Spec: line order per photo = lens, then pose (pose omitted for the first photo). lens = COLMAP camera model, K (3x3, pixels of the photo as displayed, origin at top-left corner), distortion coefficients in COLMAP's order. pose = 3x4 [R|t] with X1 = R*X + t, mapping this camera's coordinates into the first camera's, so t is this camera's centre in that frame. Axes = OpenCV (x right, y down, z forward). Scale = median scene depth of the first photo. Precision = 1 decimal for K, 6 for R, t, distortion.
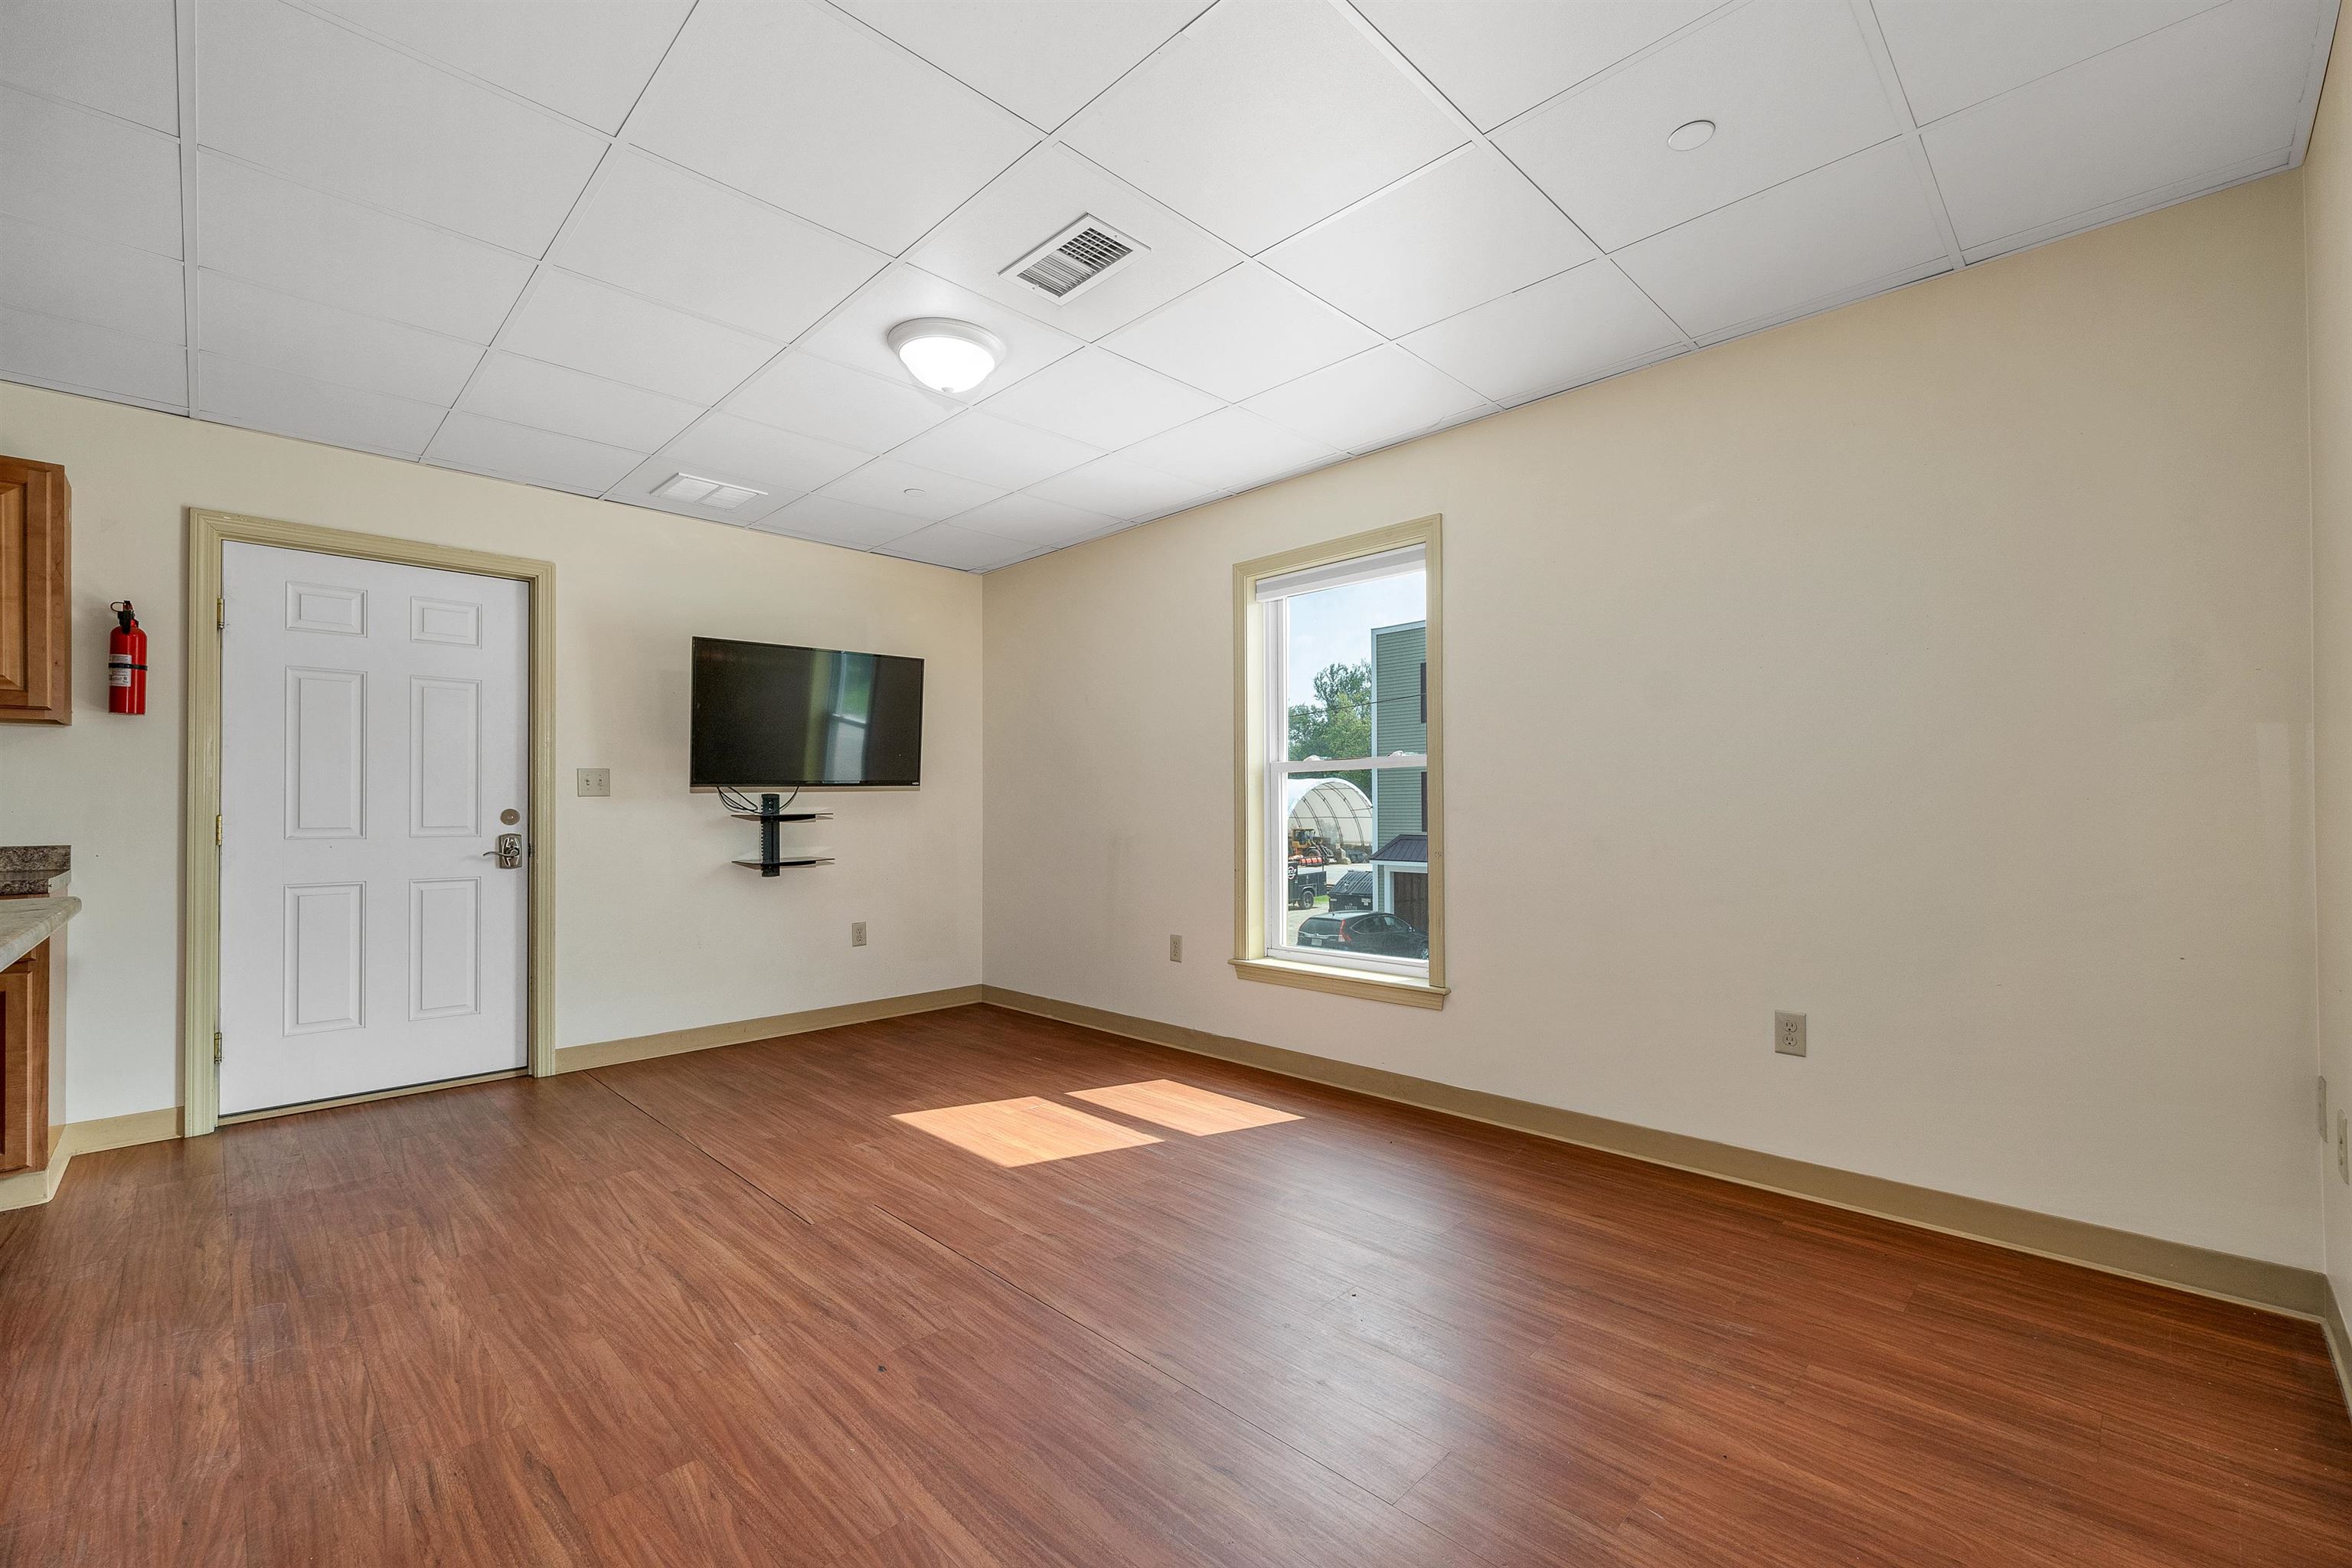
lens RADIAL K [[975.0, 0, 1191.2], [0, 975.0, 802.8], [0, 0, 1]] dist [-0.002326, -0.000221]
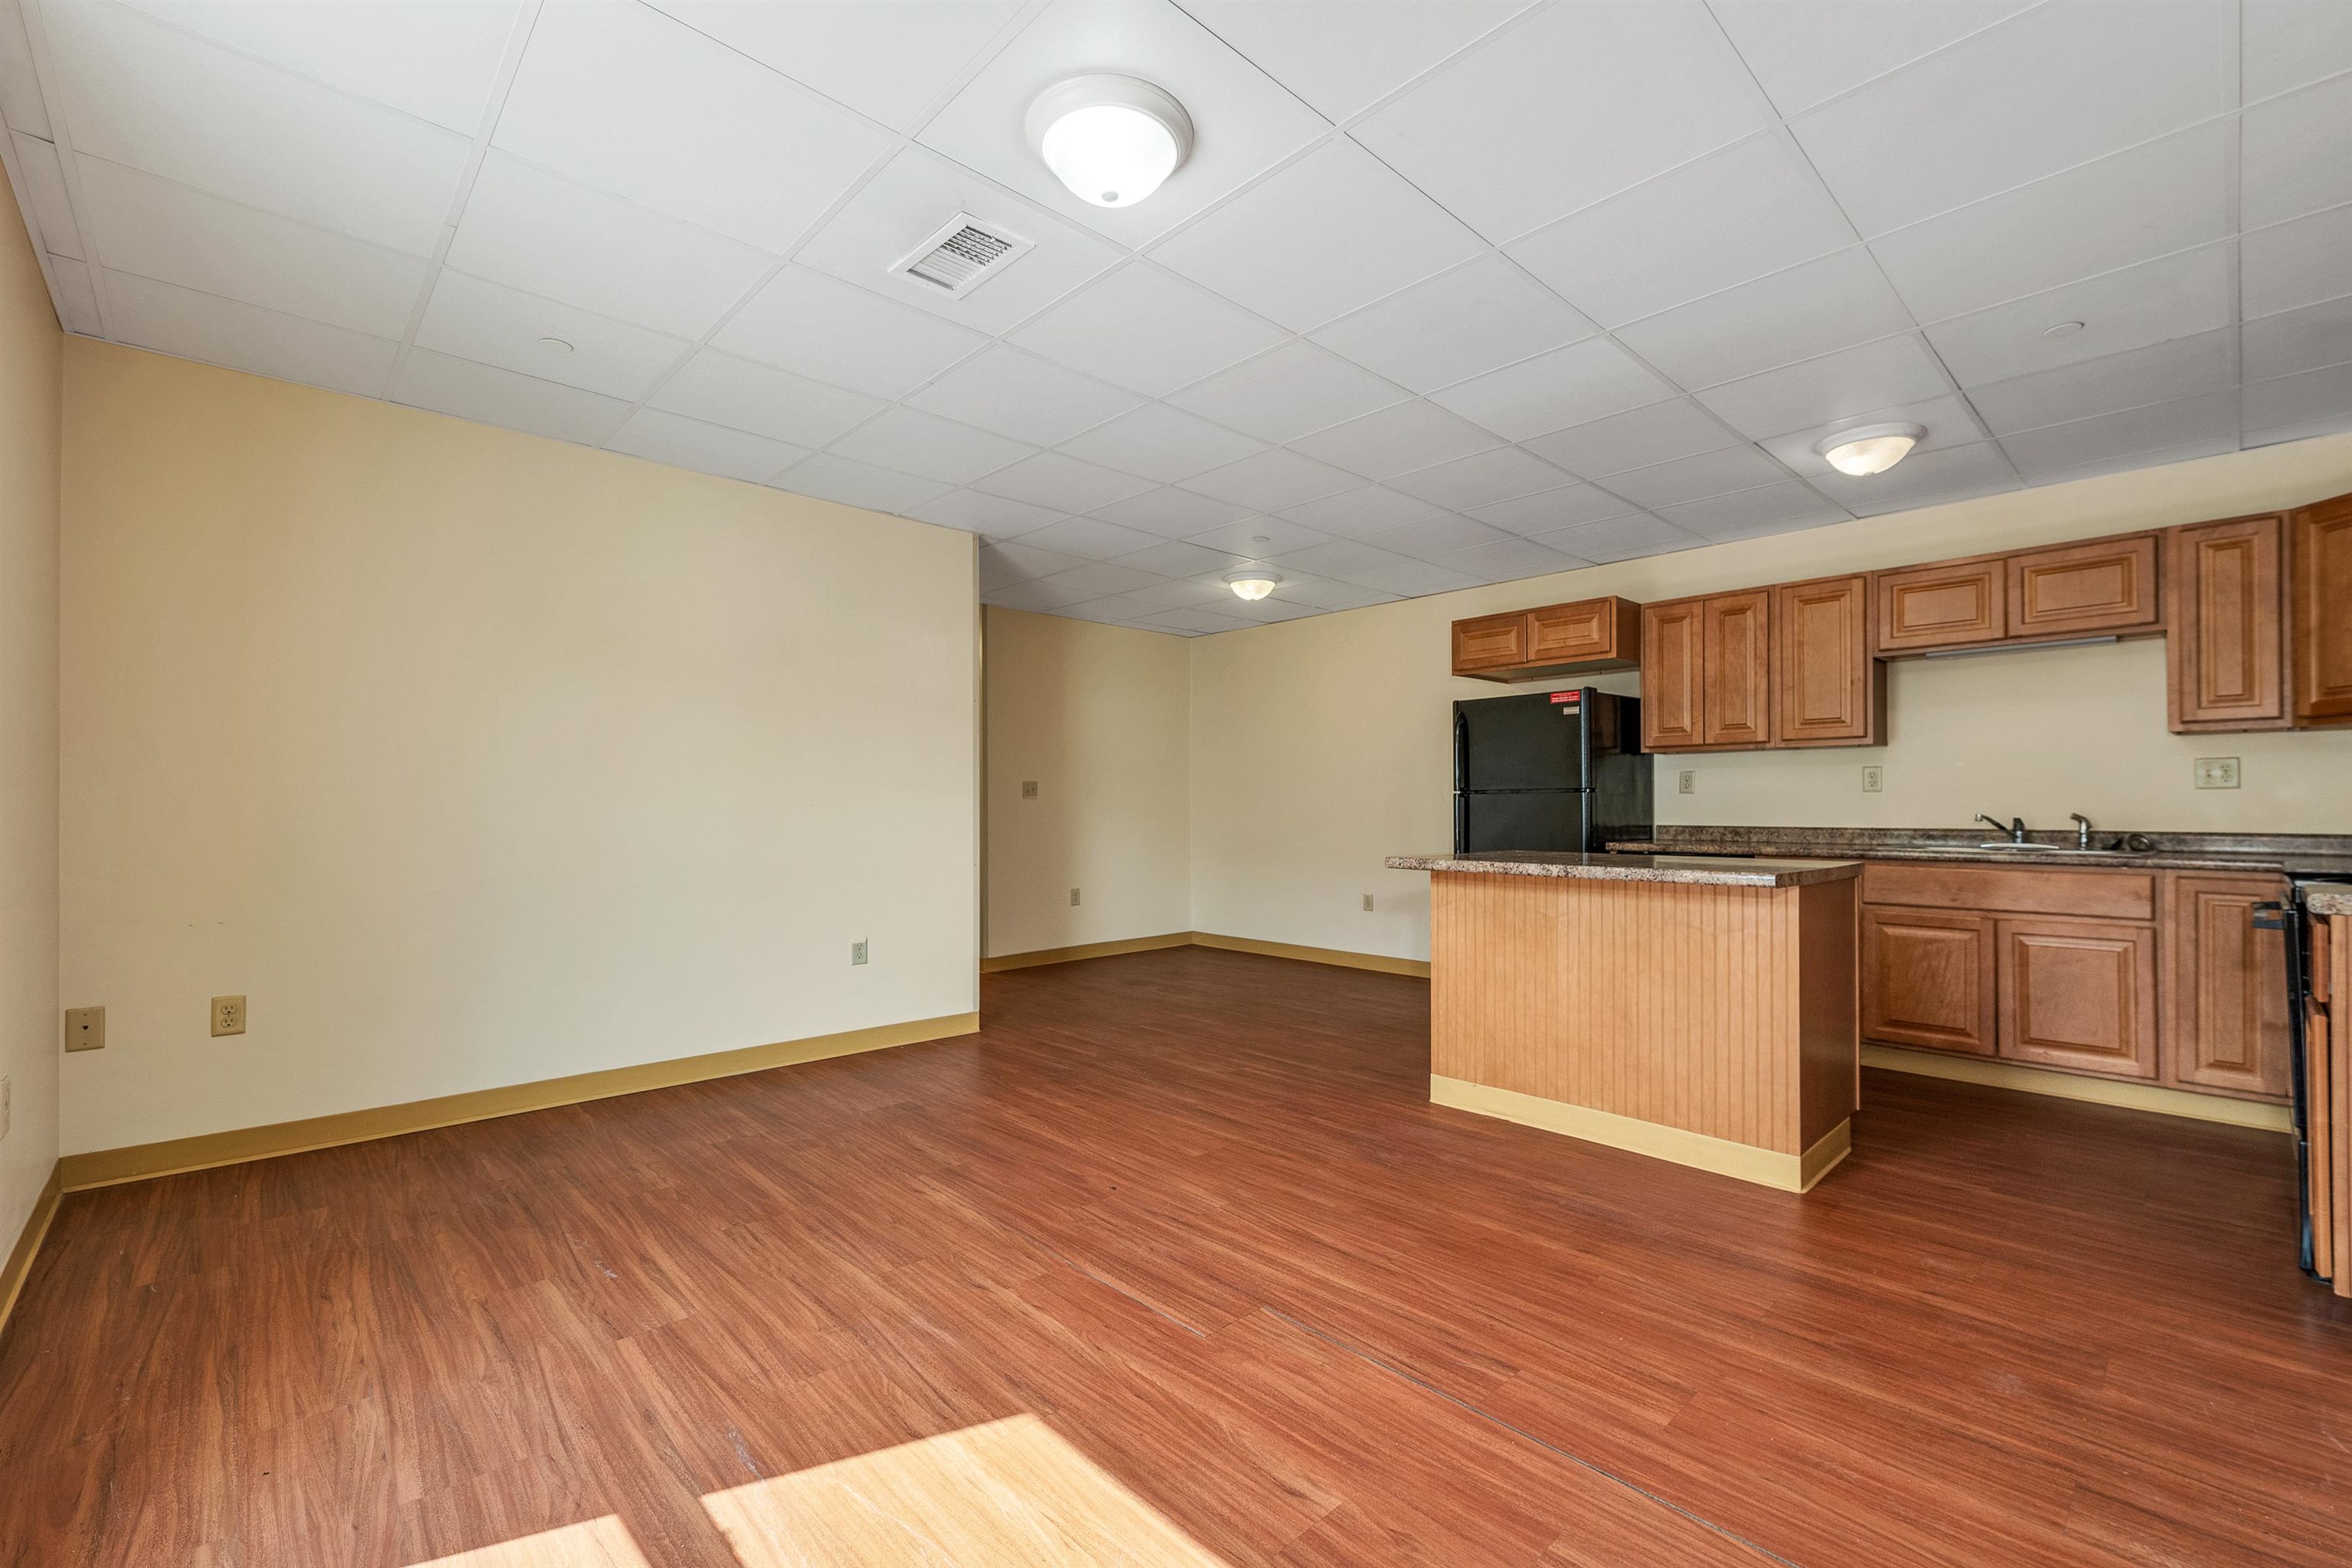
lens RADIAL K [[1000.0, 0, 1191.1], [0, 1000.0, 801.7], [0, 0, 1]] dist [0.008848, -0.003125]
pose [[-0.999578, 0.006104, 0.028385, -0.274253], [0.005700, 0.999882, -0.014276, 0.011415], [-0.028469, -0.014108, -0.999495, 1.432769]]
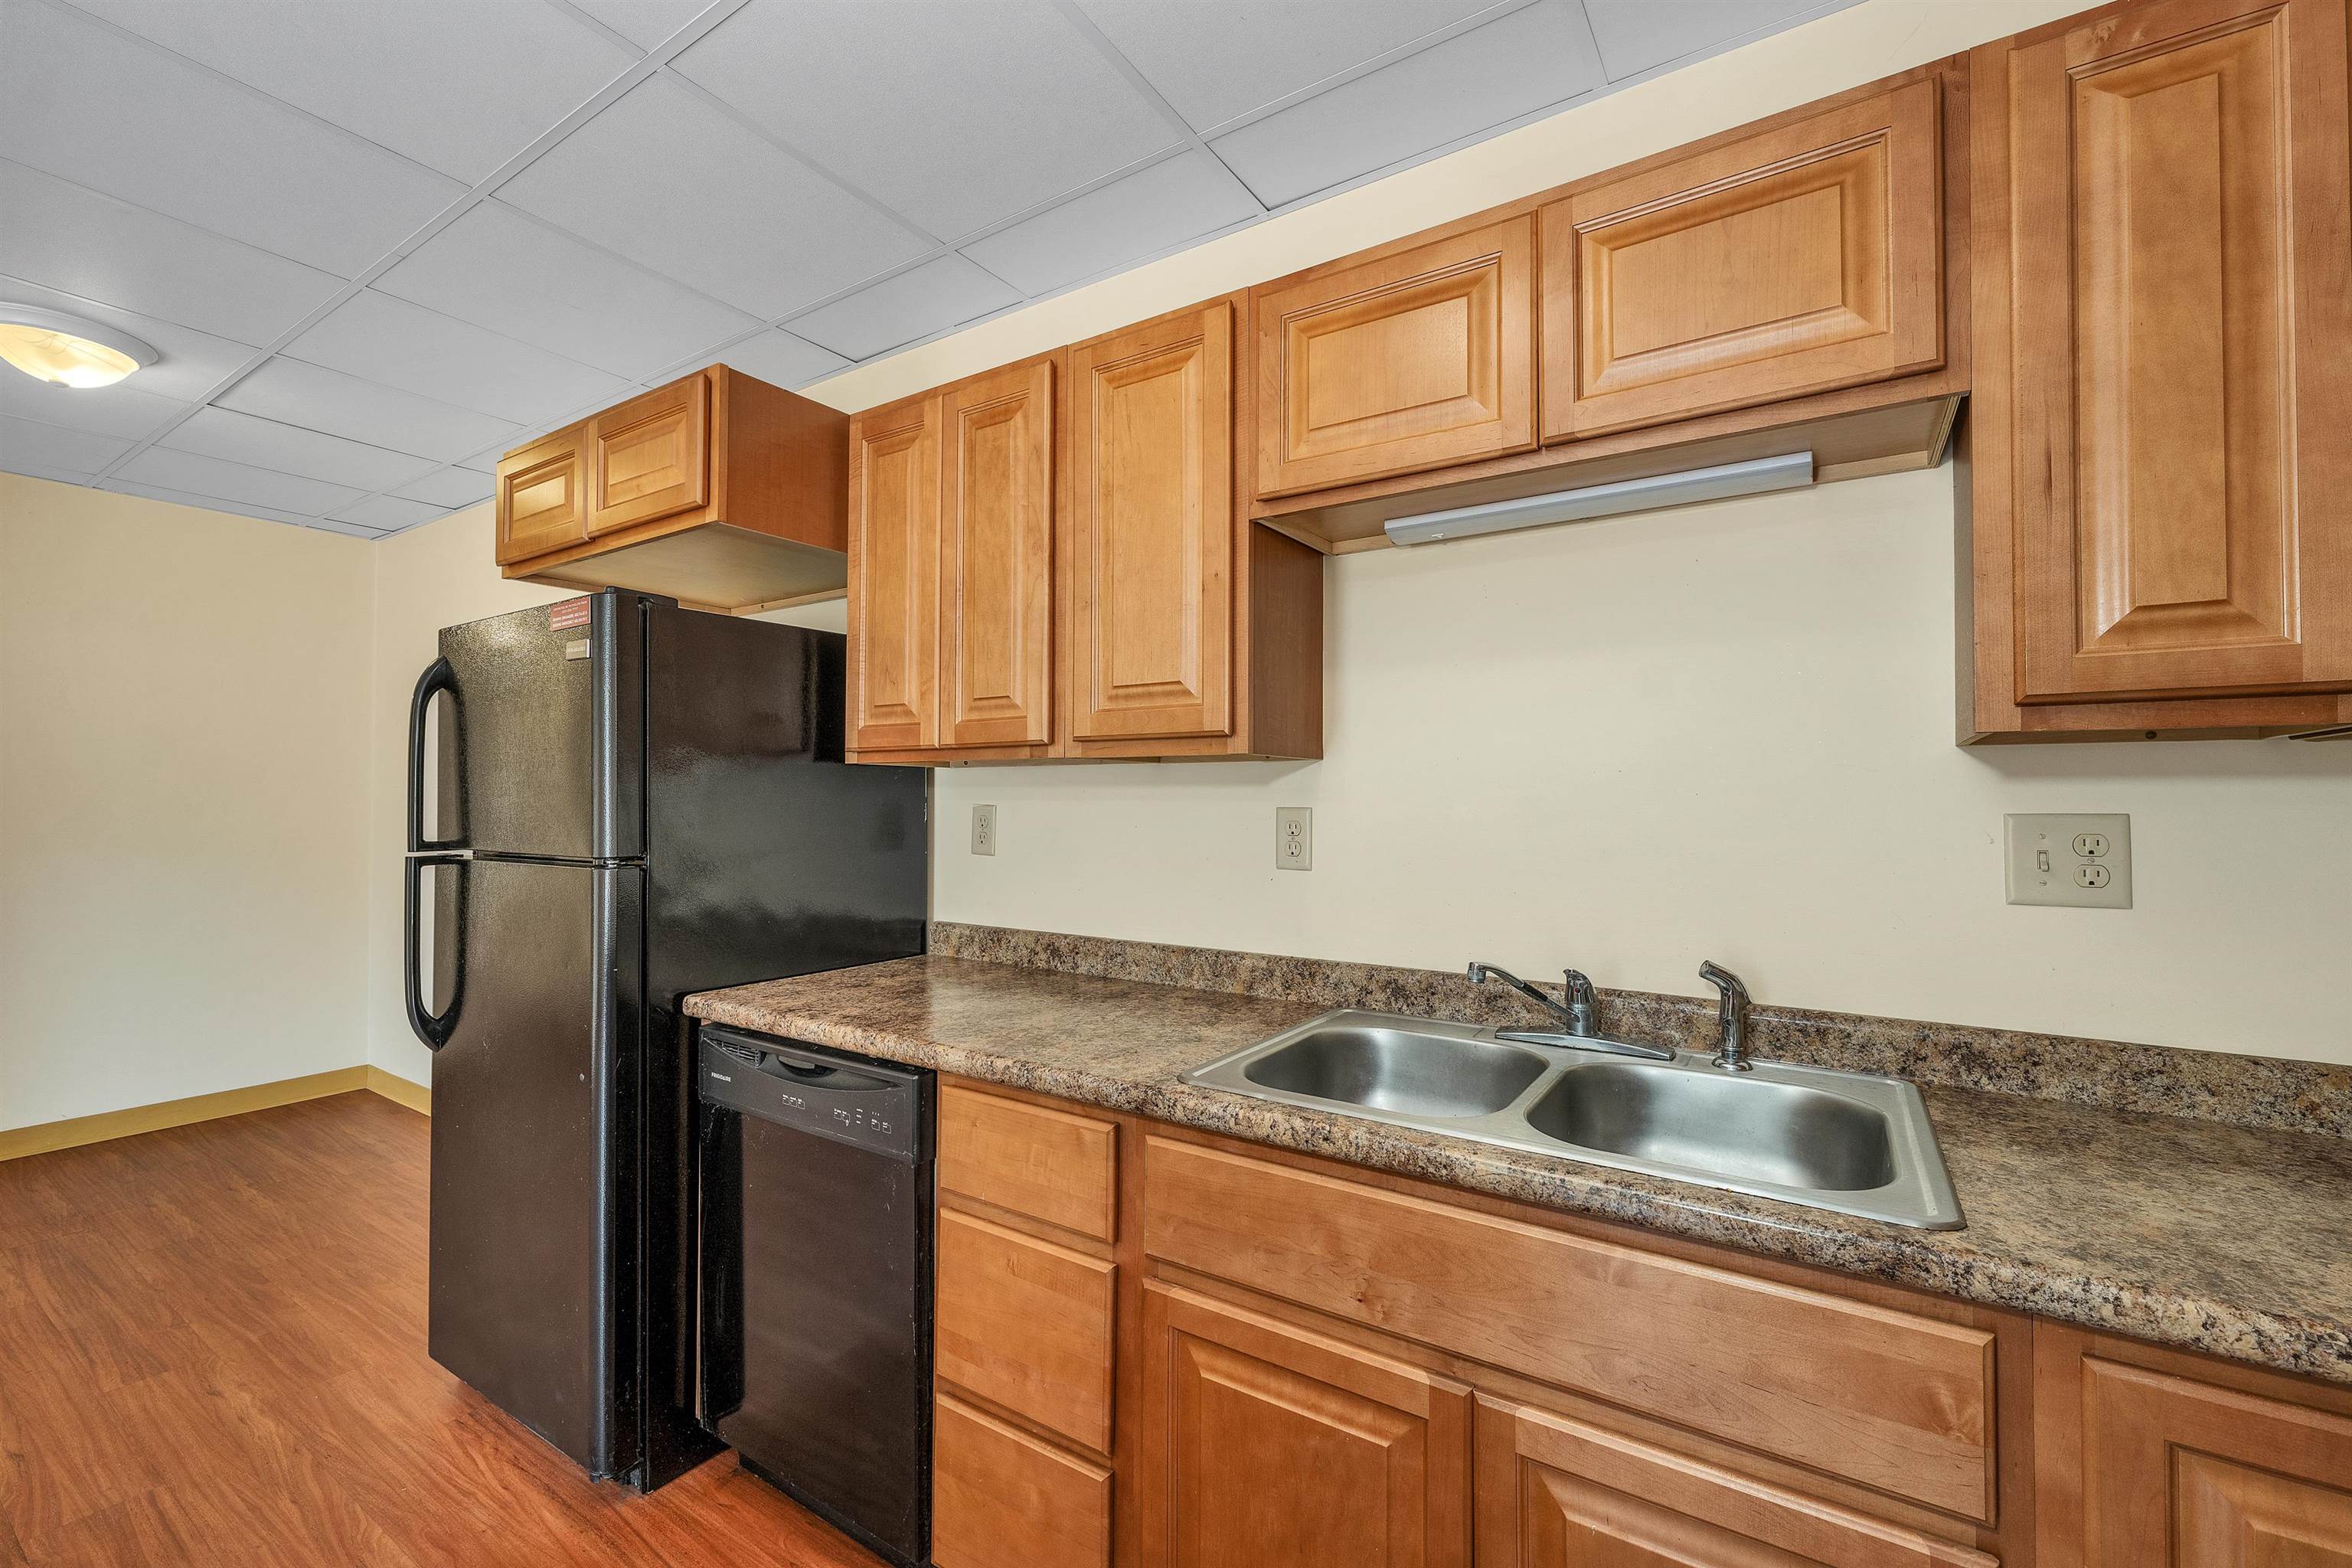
lens RADIAL K [[974.7, 0, 1188.8], [0, 974.7, 783.4], [0, 0, 1]] dist [-0.000886, -0.000182]
pose [[-0.979145, -0.002938, -0.203141, -1.007757], [0.002312, 0.999669, -0.025605, -0.051609], [0.203149, -0.025541, -0.978815, 0.548118]]
